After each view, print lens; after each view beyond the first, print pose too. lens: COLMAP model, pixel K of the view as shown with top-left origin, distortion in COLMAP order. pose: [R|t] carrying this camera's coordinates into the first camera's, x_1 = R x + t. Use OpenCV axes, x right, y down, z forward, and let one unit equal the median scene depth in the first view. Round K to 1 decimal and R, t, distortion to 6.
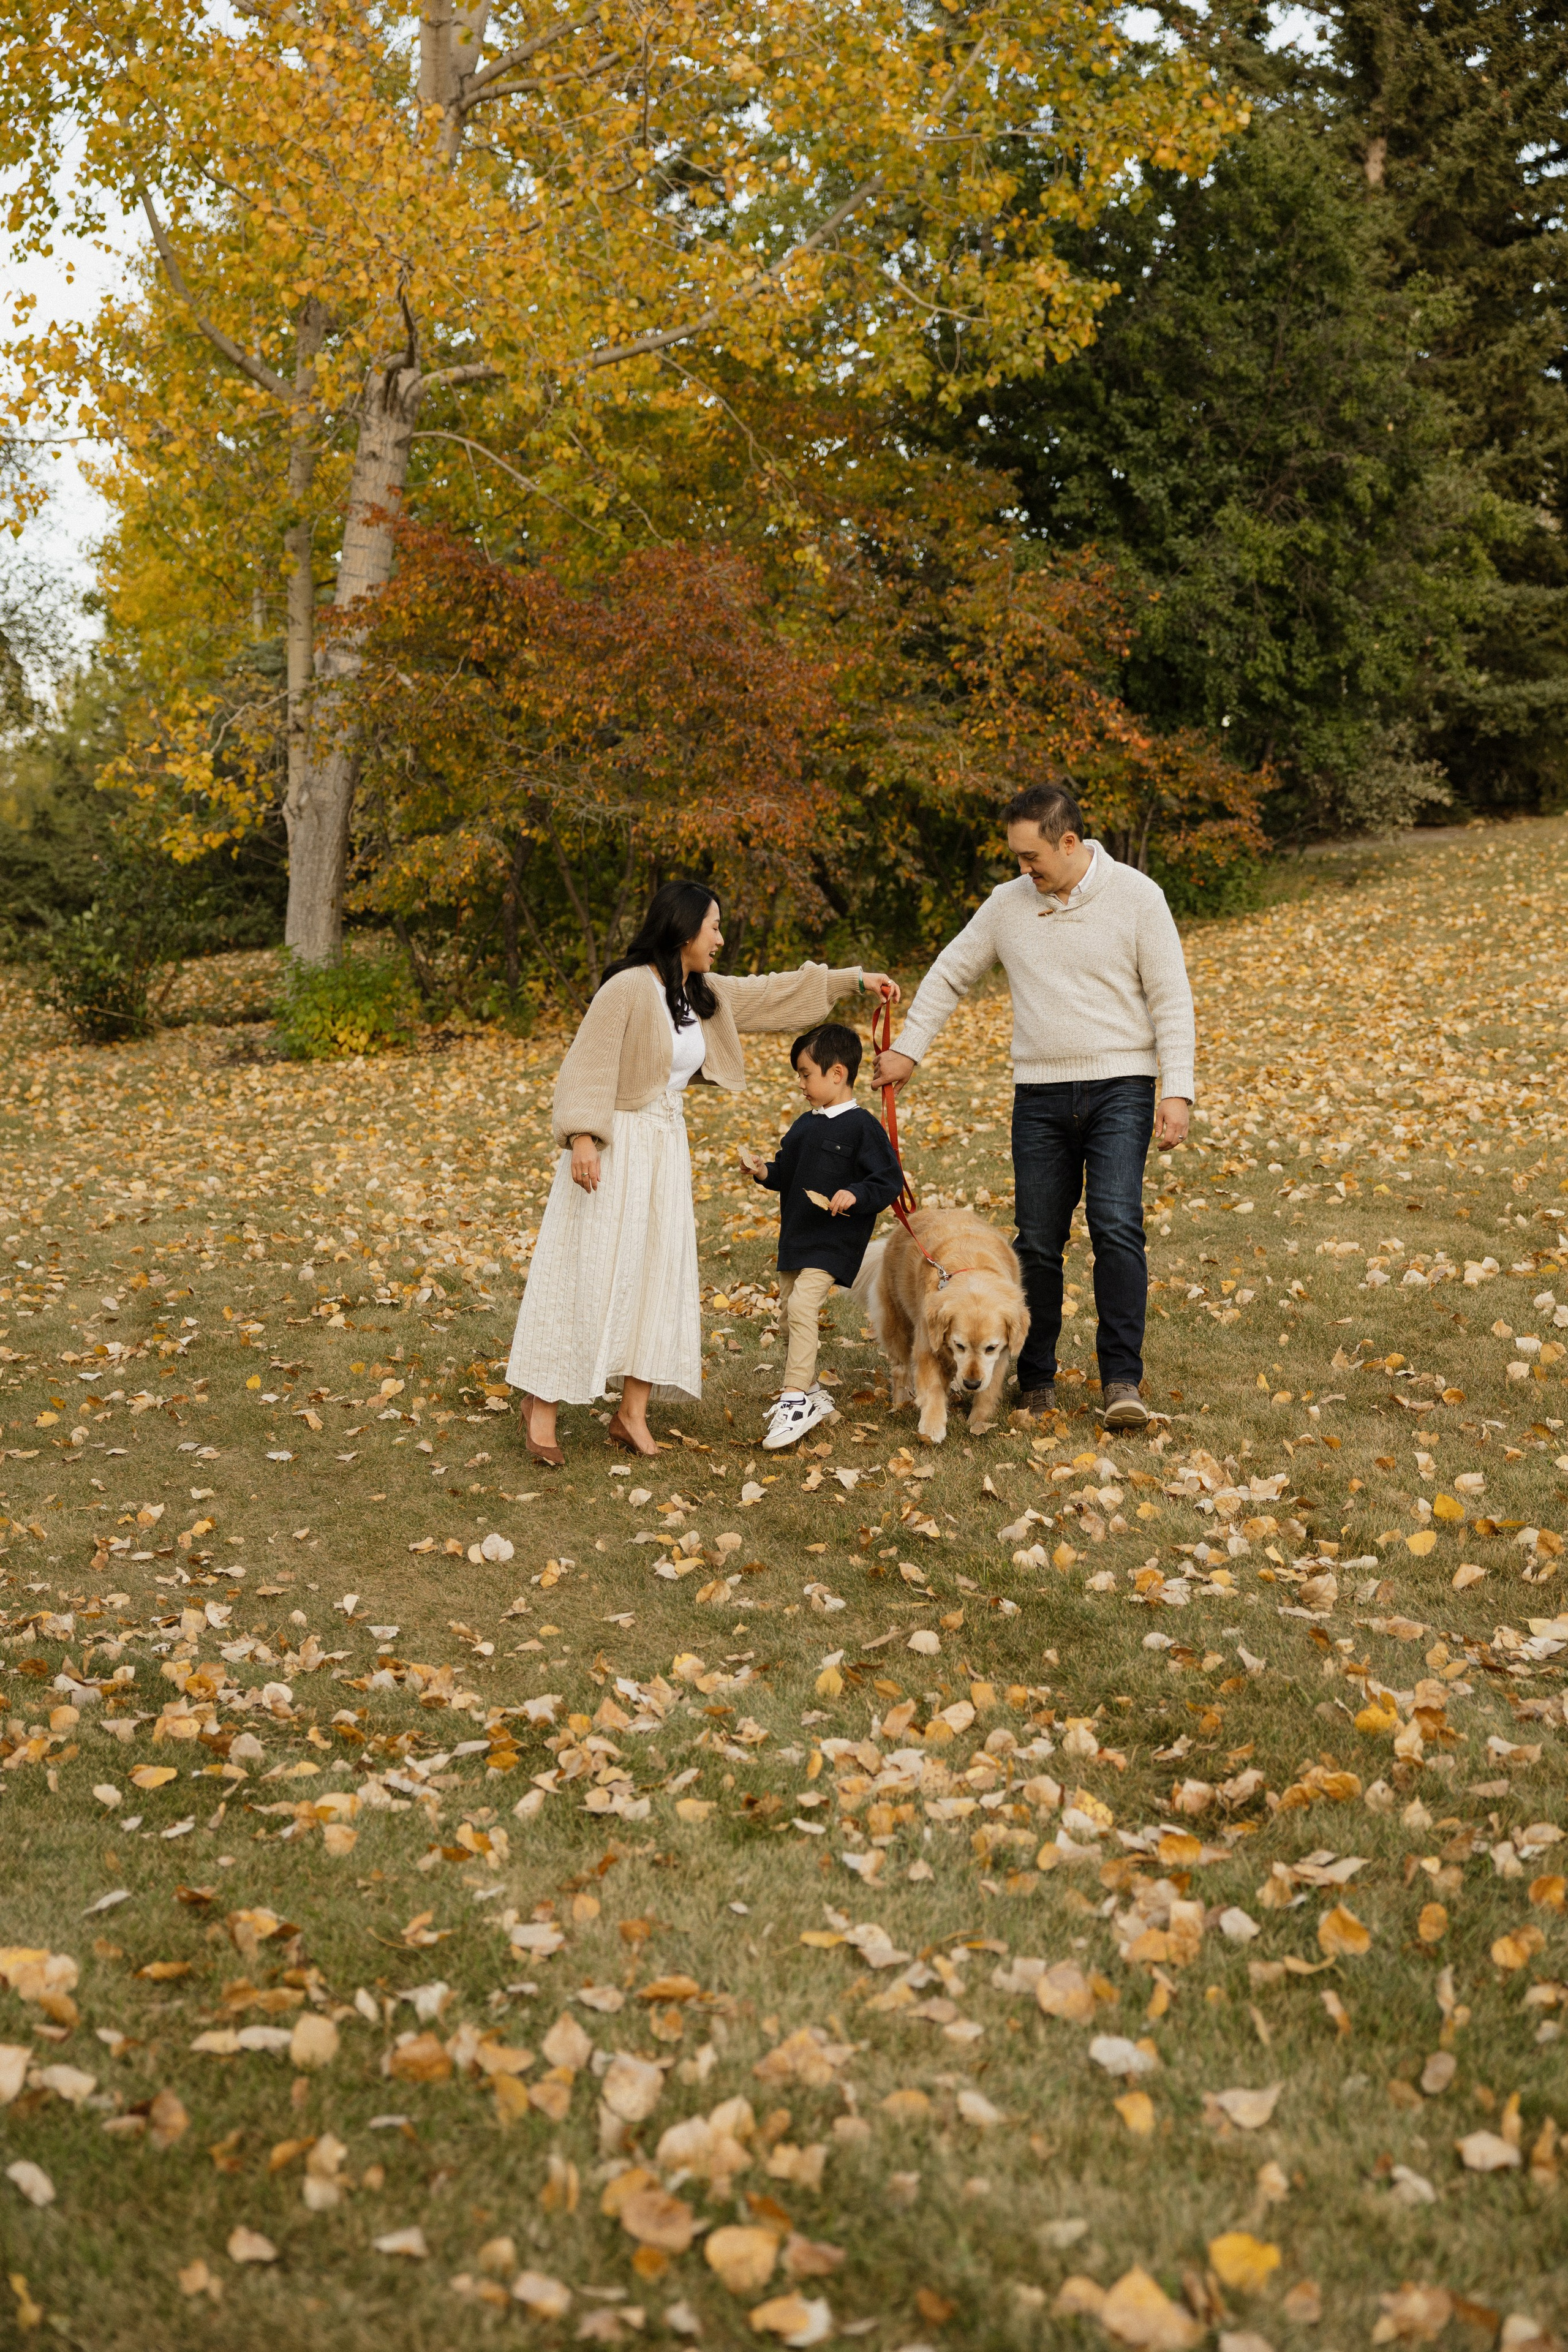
lens RADIAL K [[3349.1, 0, 822.4], [0, 3349.1, 1156.4], [0, 0, 1]] dist [0.013415, -0.005692]
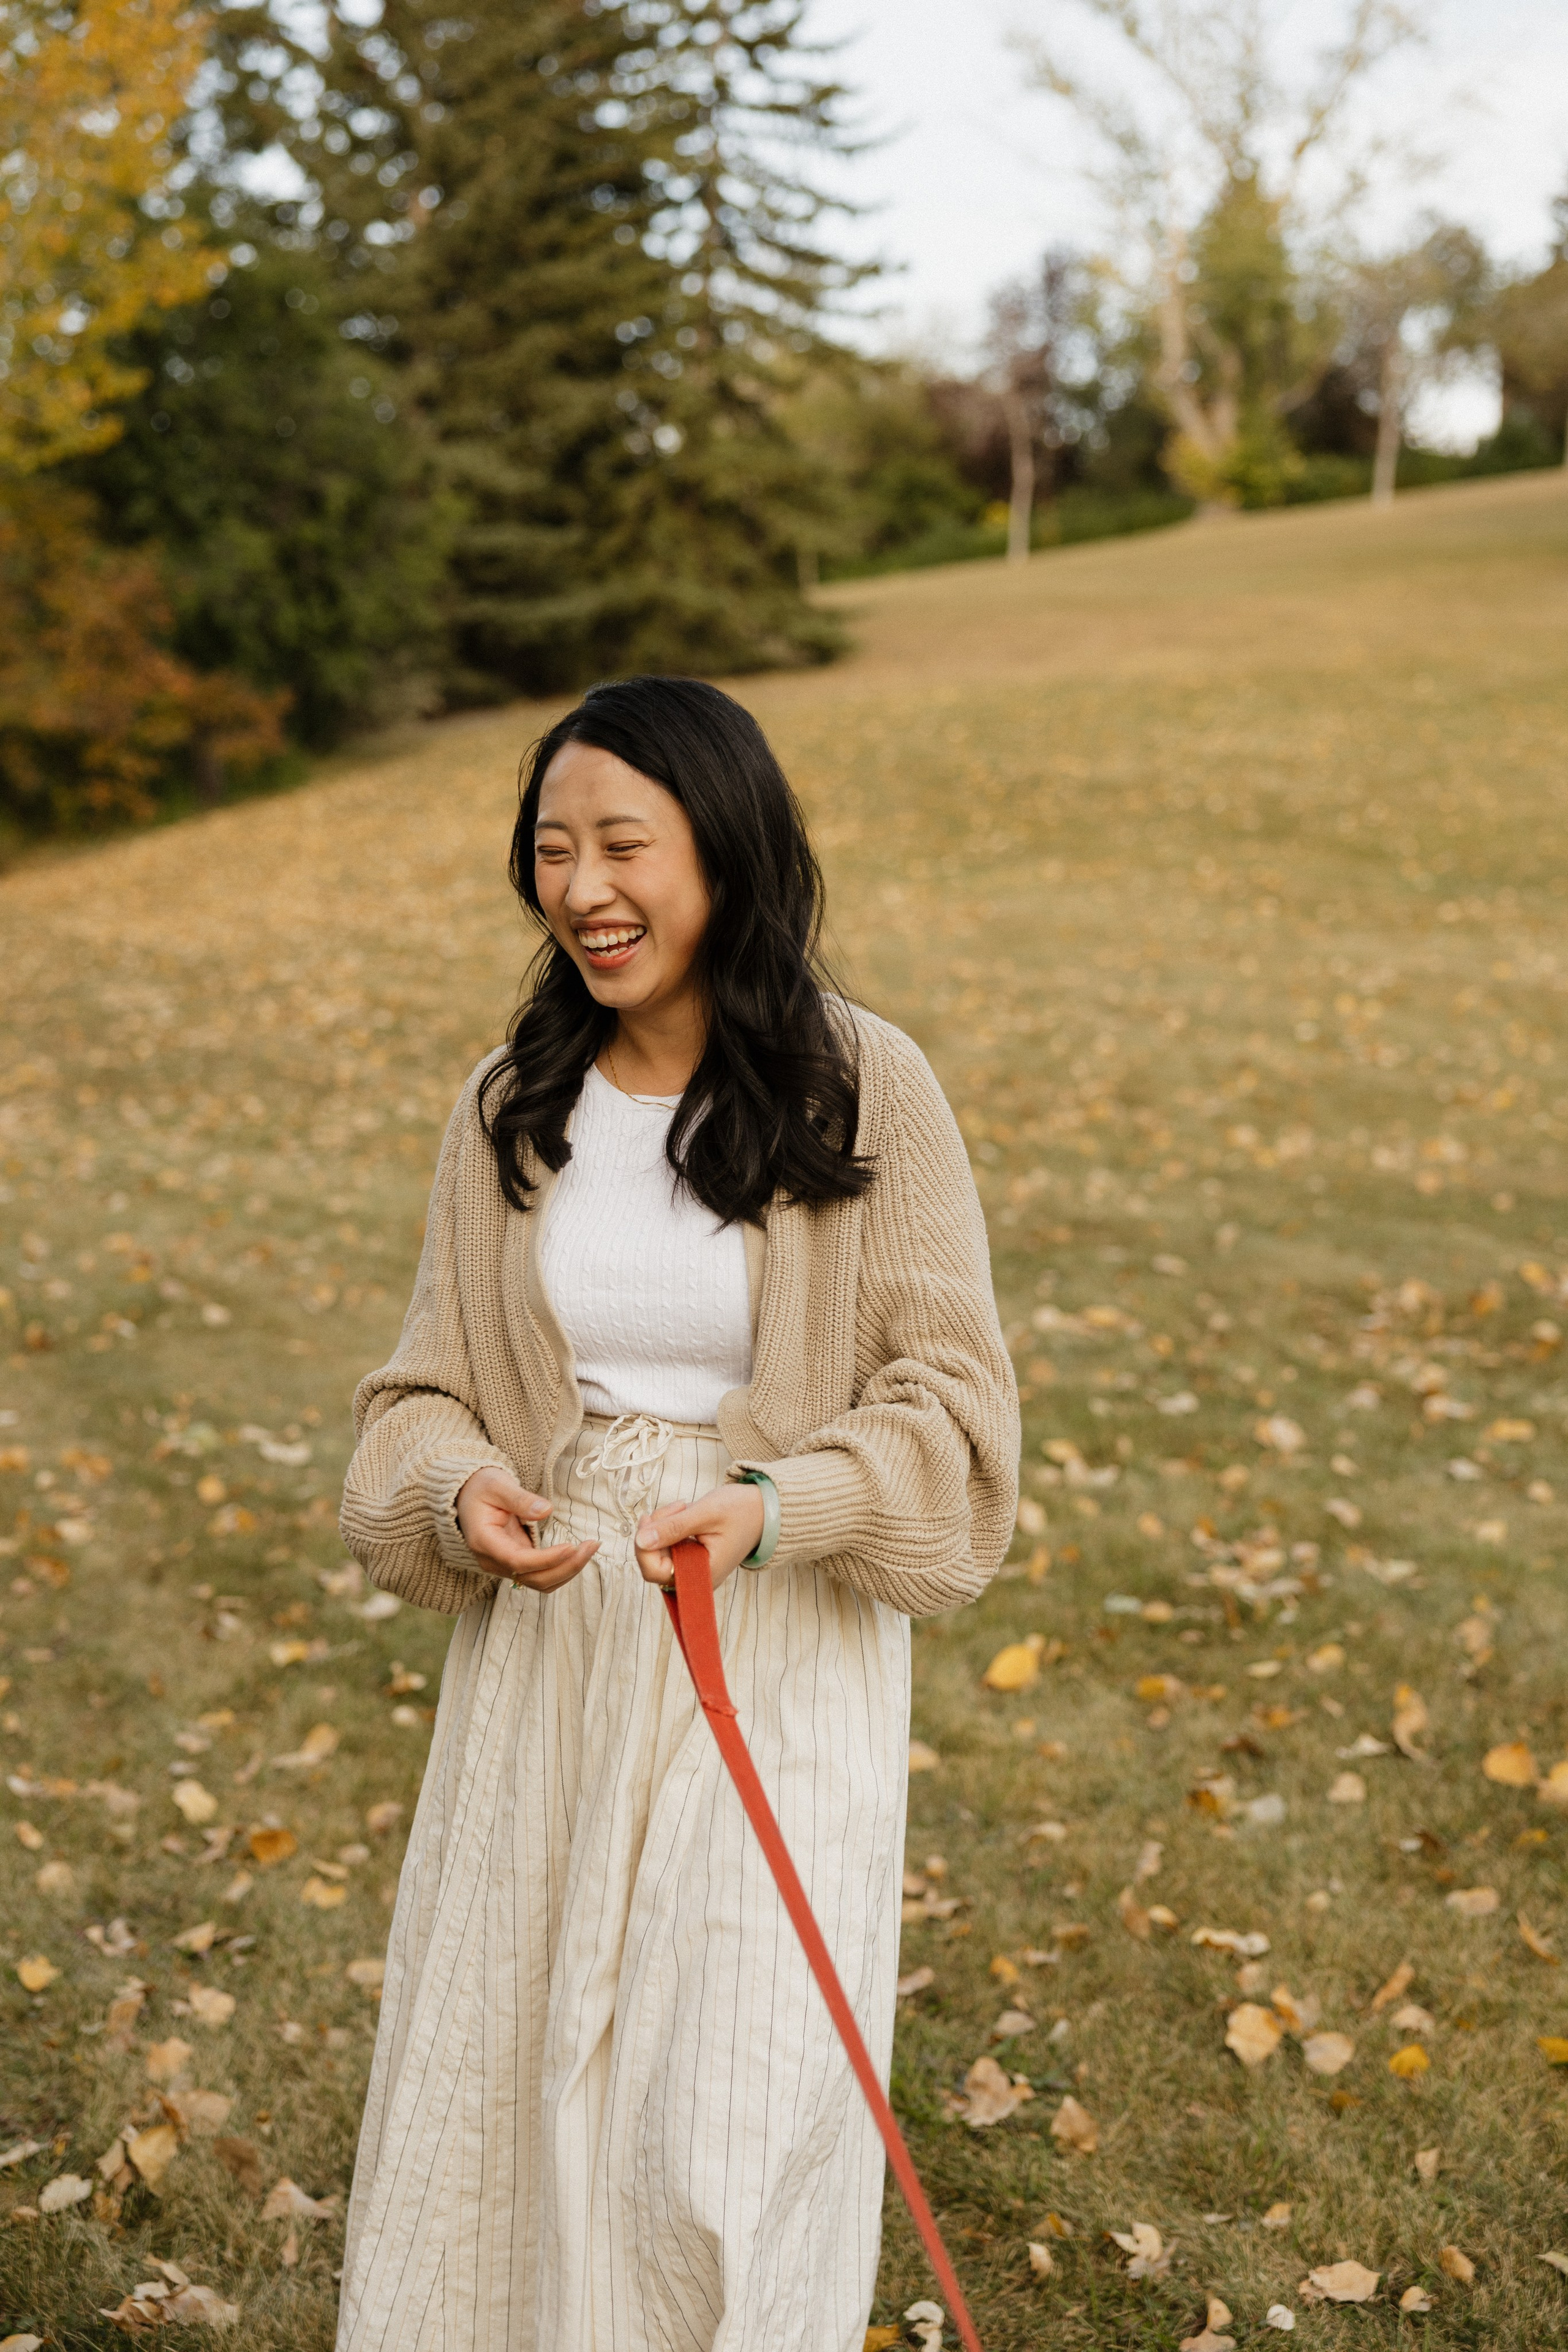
lens RADIAL K [[3349.1, 0, 822.4], [0, 3349.1, 1156.4], [0, 0, 1]] dist [0.013415, -0.005692]
pose [[0.981603, -0.056346, 0.182432, 0.089964], [0.047081, 0.997391, 0.054727, 0.017949], [-0.185039, -0.045131, 0.981694, -0.524824]]
